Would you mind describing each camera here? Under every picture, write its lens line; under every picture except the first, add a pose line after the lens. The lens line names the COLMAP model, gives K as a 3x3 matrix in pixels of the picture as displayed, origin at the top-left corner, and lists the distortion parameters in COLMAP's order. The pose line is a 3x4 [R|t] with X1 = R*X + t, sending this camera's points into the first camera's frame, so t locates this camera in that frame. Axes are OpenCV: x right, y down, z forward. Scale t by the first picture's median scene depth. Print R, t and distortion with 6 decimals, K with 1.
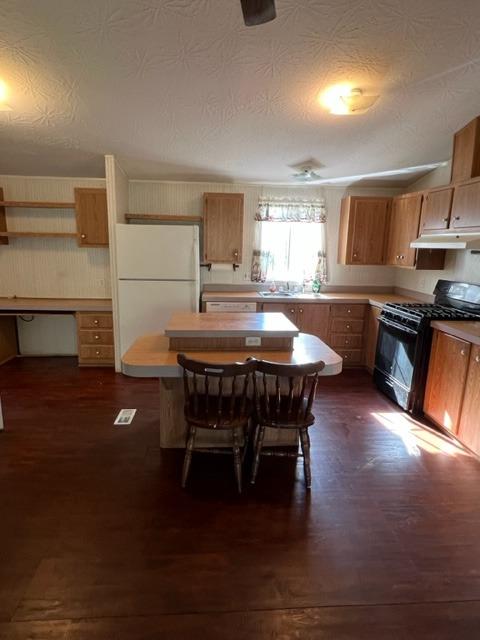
lens RADIAL K [[371.3, 0, 238.1], [0, 371.3, 318.6], [0, 0, 1]] dist [-0.002387, -0.003103]
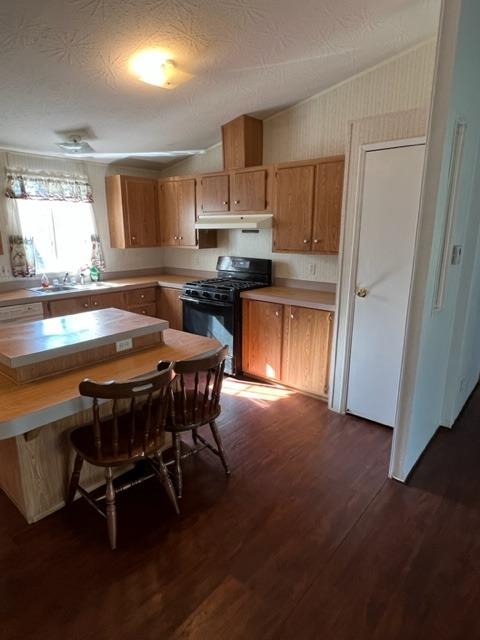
lens RADIAL K [[371.3, 0, 239.2], [0, 371.3, 321.0], [0, 0, 1]] dist [-0.002387, -0.003103]
pose [[0.699204, -0.191766, 0.688723, -0.220572], [0.156626, 0.981039, 0.114149, -0.029569], [-0.697554, 0.028059, 0.715982, 0.140046]]
